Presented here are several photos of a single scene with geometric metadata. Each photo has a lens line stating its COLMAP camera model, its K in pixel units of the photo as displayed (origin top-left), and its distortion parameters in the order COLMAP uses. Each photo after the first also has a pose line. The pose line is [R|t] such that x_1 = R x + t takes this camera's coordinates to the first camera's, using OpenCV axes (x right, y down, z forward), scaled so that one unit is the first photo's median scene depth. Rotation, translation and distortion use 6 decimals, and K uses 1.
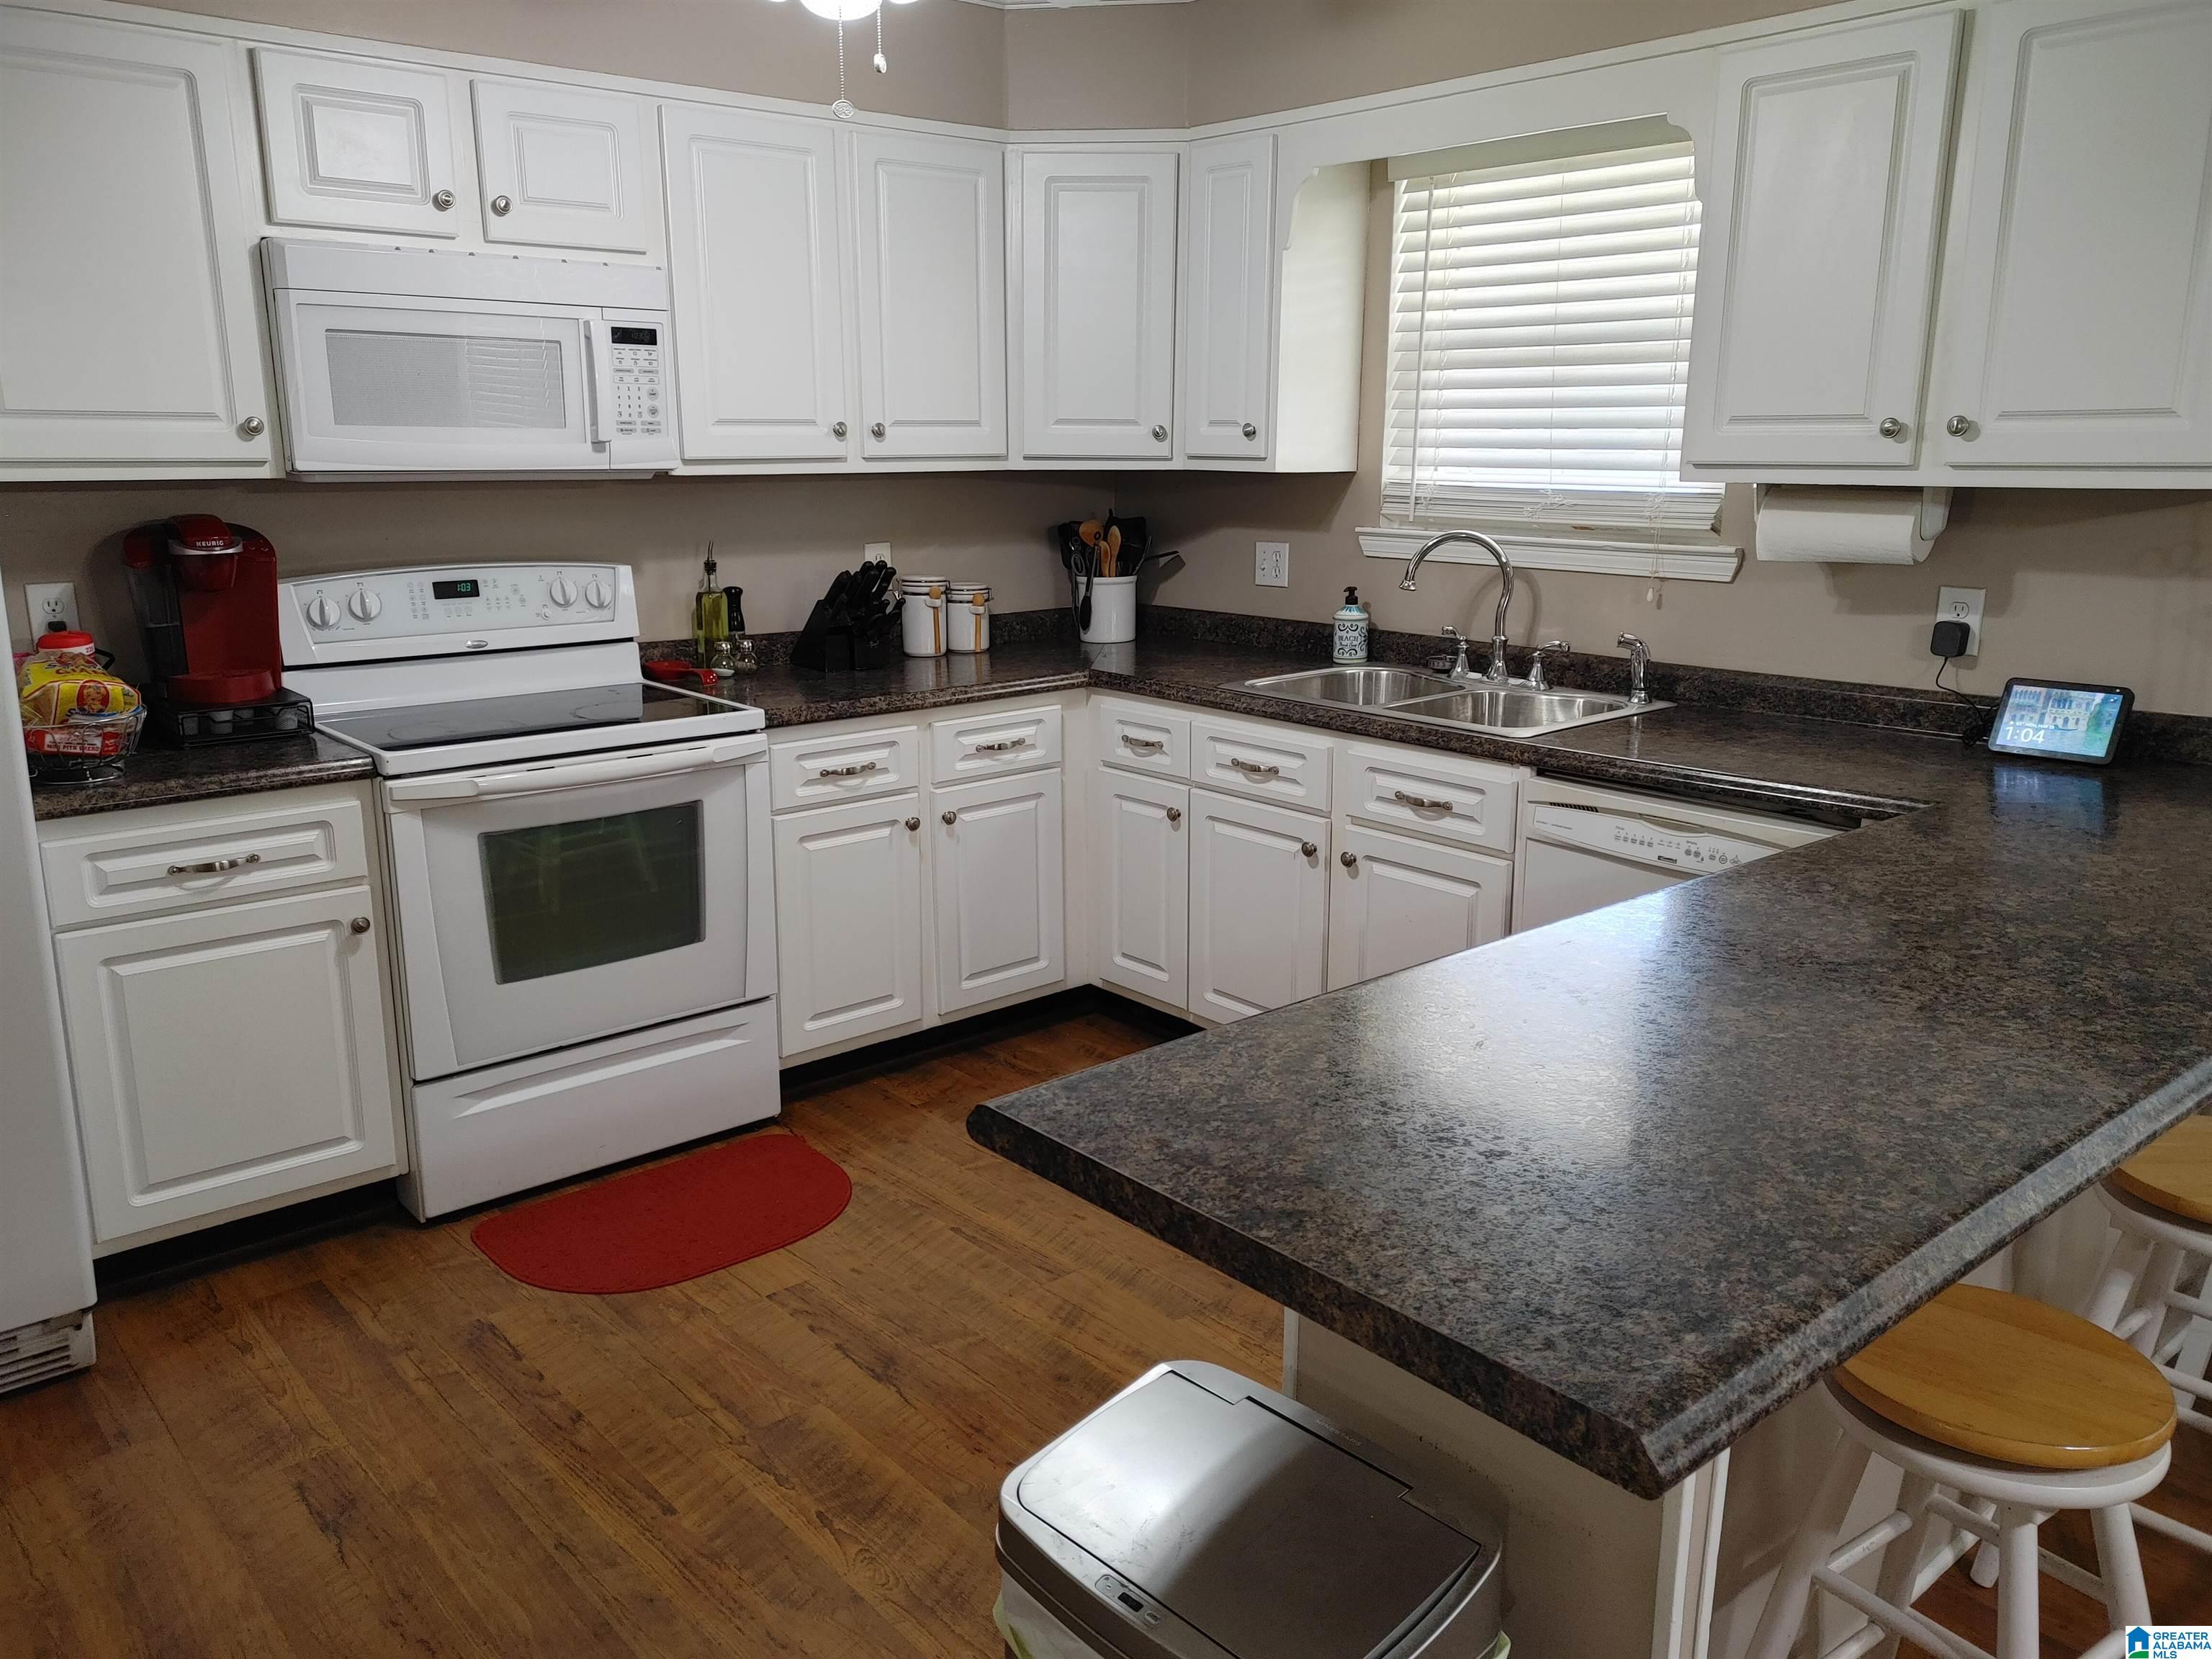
lens RADIAL K [[1686.0, 0, 1115.7], [0, 1686.0, 829.7], [0, 0, 1]] dist [0.045816, -0.025707]
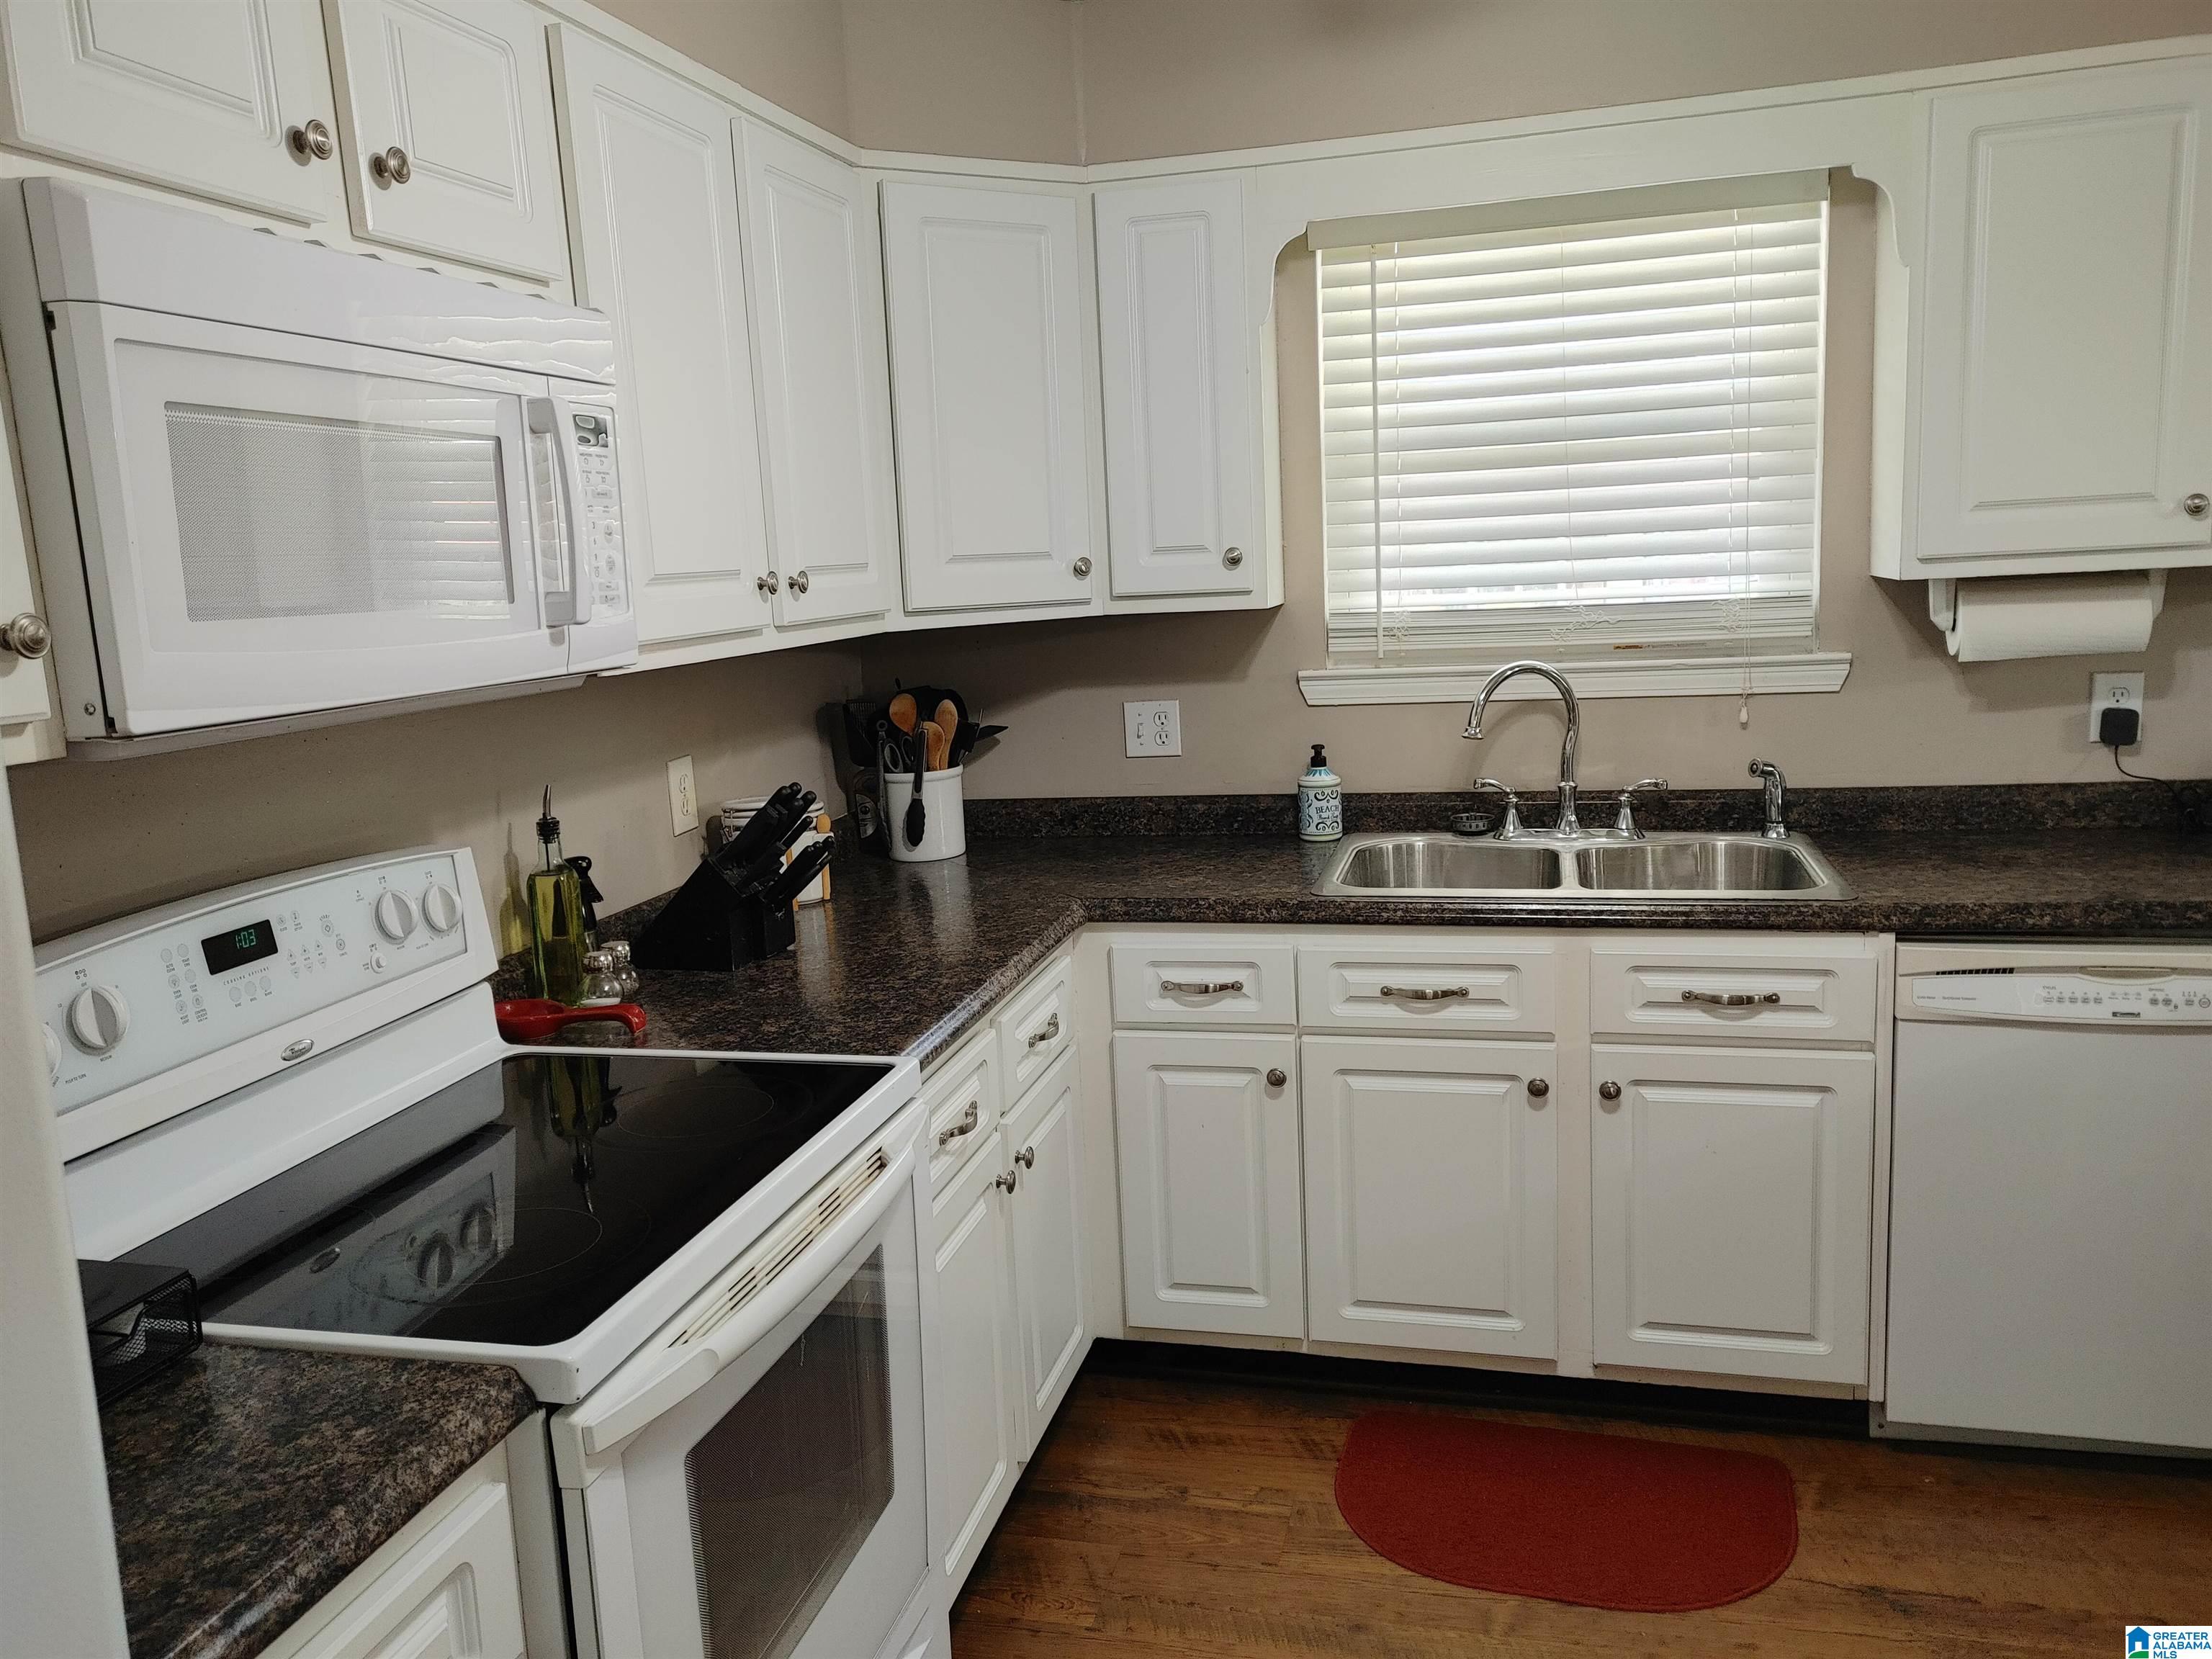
lens RADIAL K [[1686.0, 0, 1097.8], [0, 1686.0, 827.6], [0, 0, 1]] dist [0.045816, -0.025707]
pose [[0.821583, -0.135052, 0.553862, -0.426036], [0.181907, 0.982853, -0.030179, -0.109141], [-0.540289, 0.125546, 0.832061, 0.434681]]
